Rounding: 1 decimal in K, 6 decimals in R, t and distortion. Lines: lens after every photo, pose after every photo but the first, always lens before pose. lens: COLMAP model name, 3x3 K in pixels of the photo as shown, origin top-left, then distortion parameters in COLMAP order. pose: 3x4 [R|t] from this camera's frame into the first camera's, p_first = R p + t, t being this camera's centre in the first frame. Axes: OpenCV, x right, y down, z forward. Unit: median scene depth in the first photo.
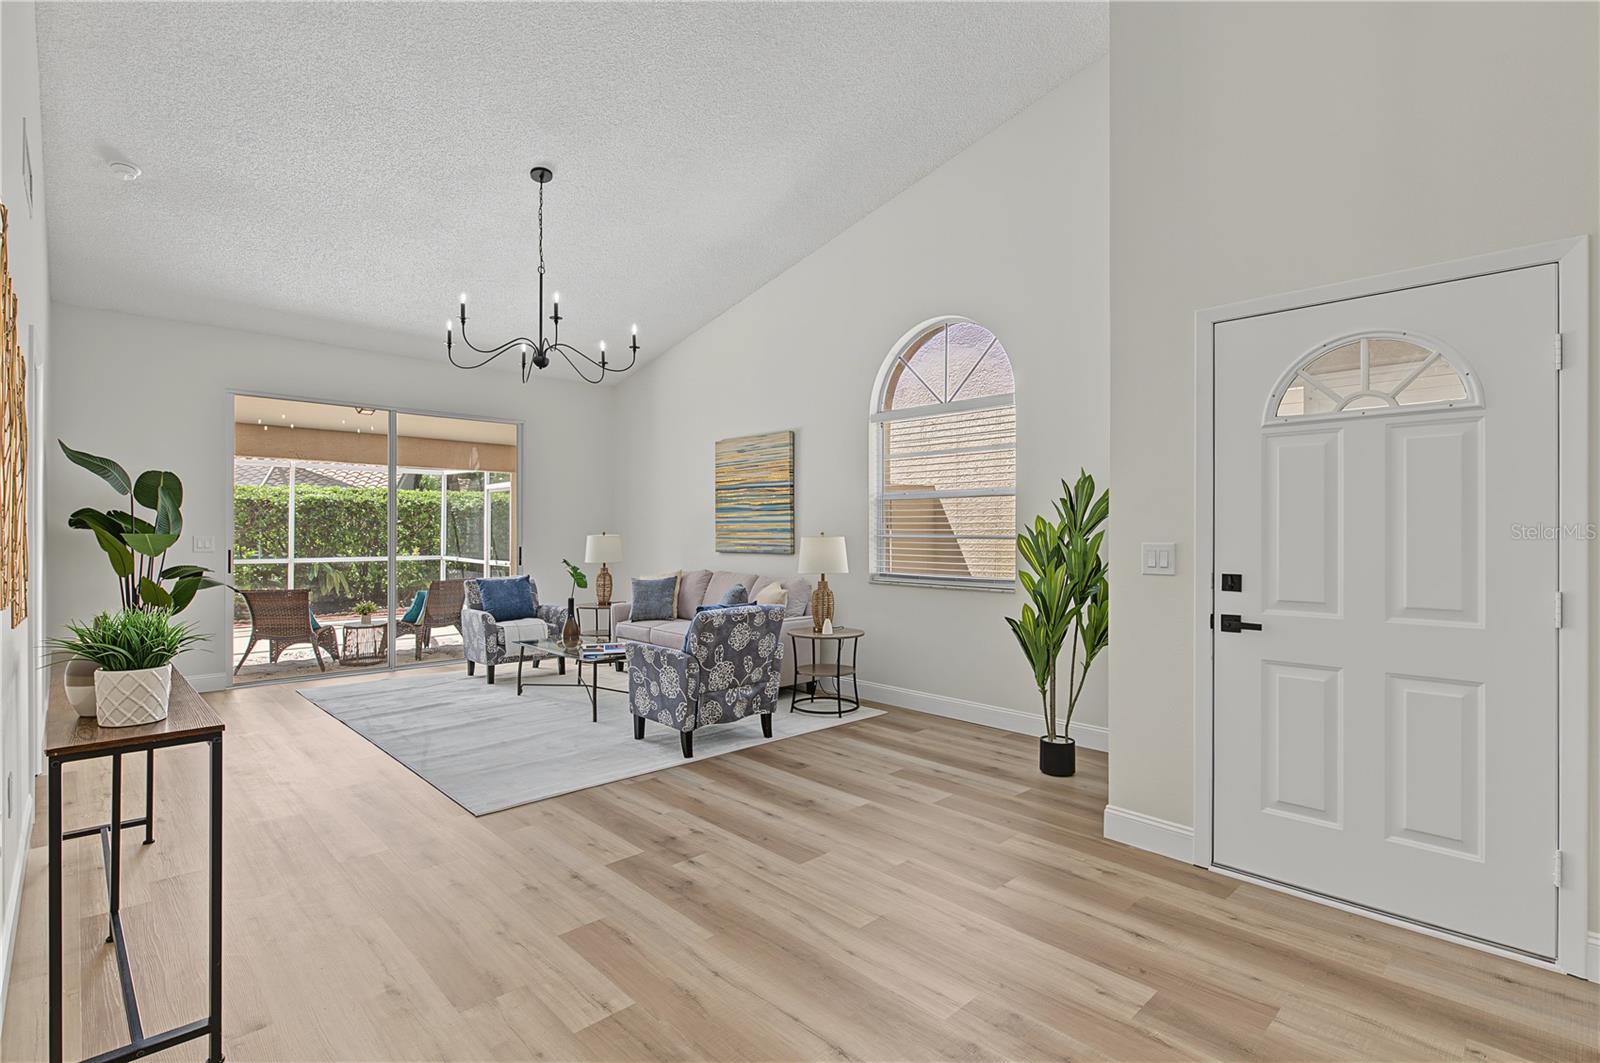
lens RADIAL K [[757.2, 0, 800.0], [0, 757.2, 531.5], [0, 0, 1]] dist [0.002394, 0.000433]
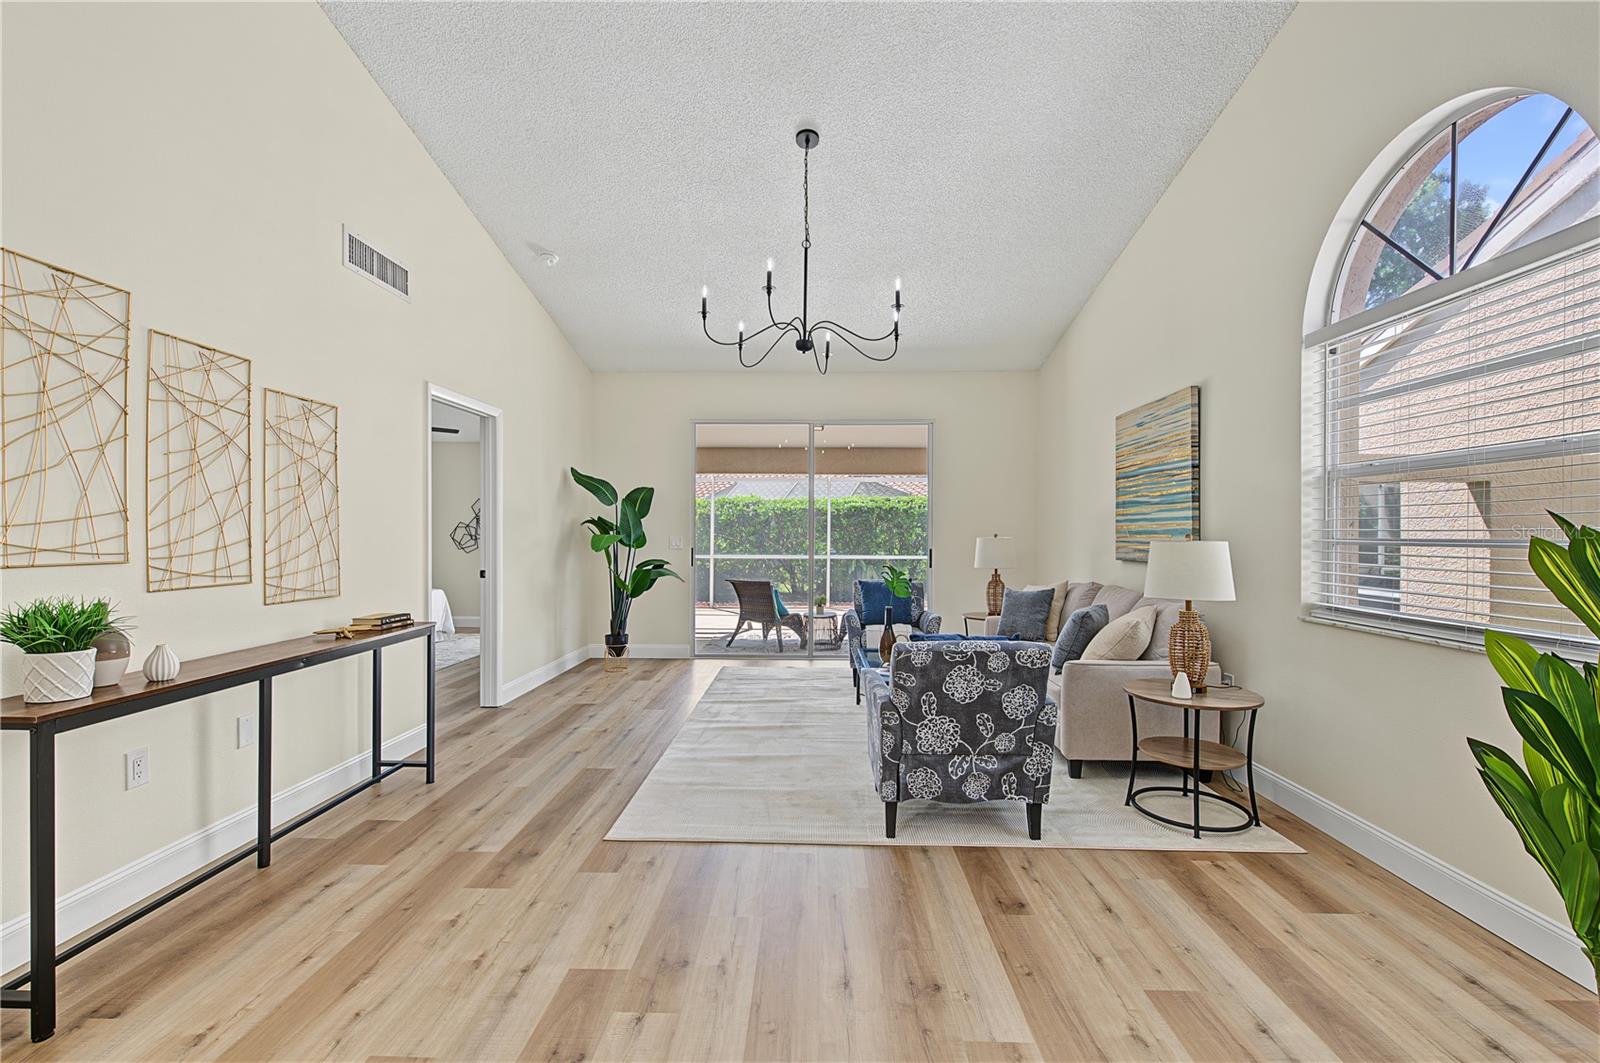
lens RADIAL K [[697.1, 0, 800.0], [0, 697.1, 531.5], [0, 0, 1]] dist [0.000701, -0.000430]
pose [[0.704676, -0.000994, -0.709529, 0.251133], [-0.001300, 0.999996, -0.002692, 0.001091], [0.709528, 0.002820, 0.704671, 0.415782]]
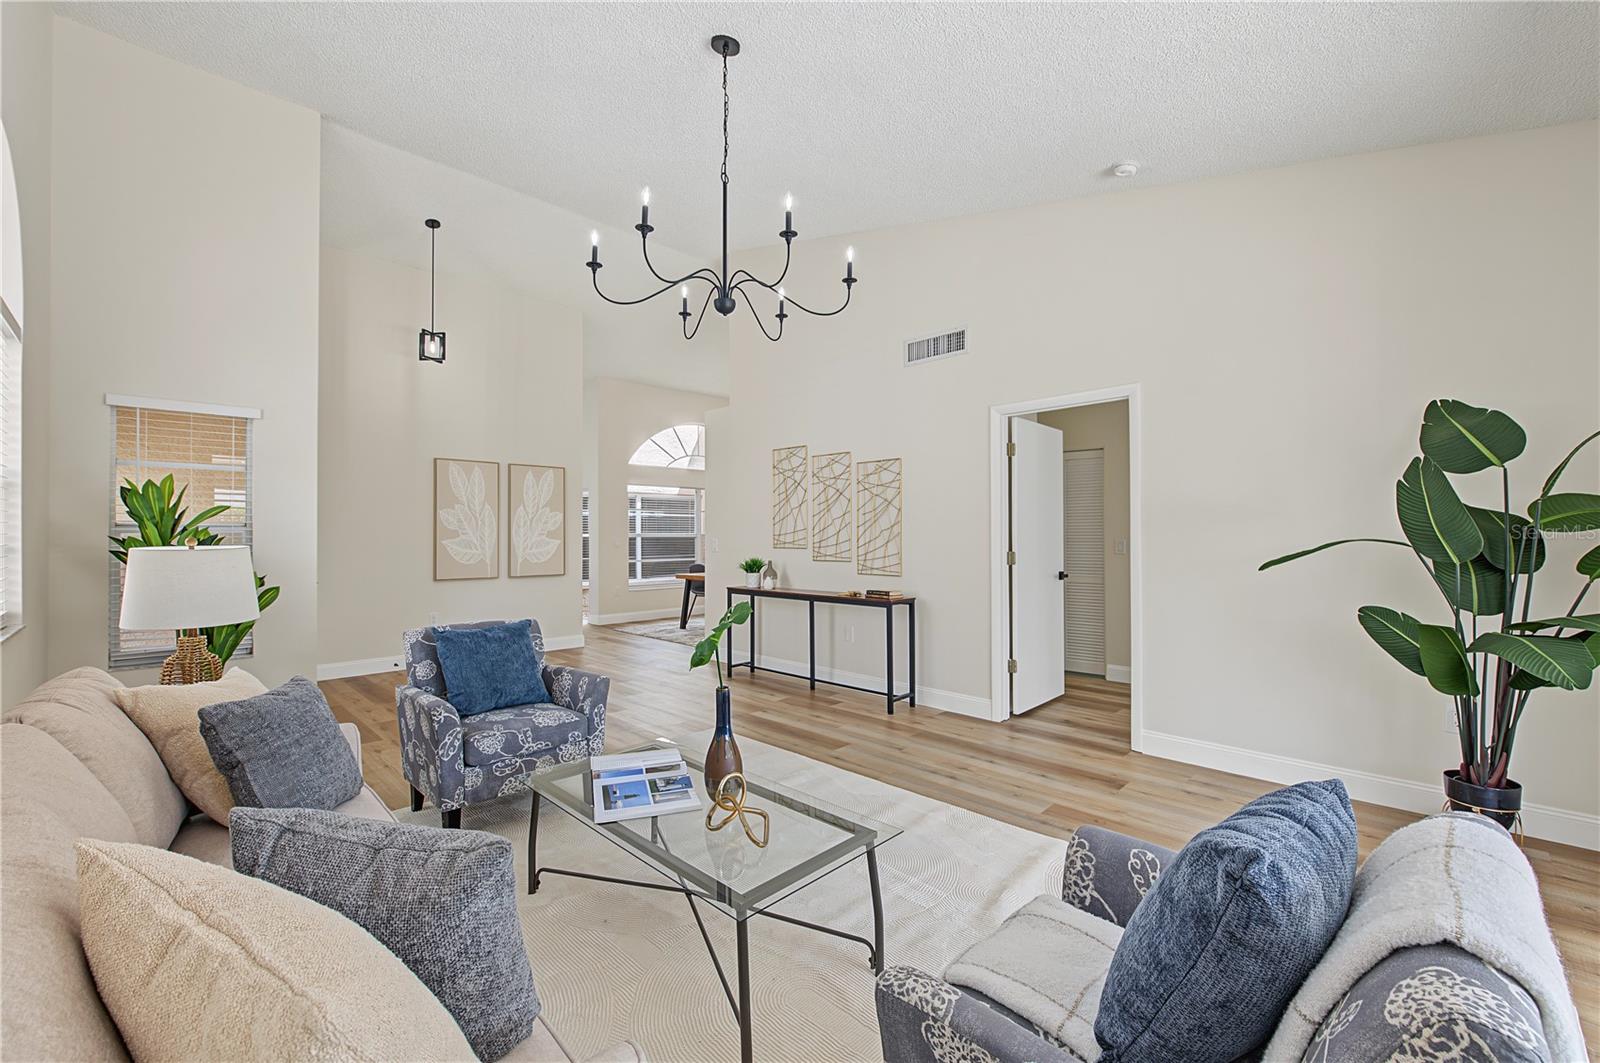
lens RADIAL K [[650.2, 0, 800.0], [0, 650.2, 531.5], [0, 0, 1]] dist [0.000045, -0.000002]
pose [[-0.999595, -0.000159, -0.028469, -0.399081], [0.000036, 0.999977, -0.006849, -0.000507], [0.028470, -0.006847, -0.999571, 1.653113]]
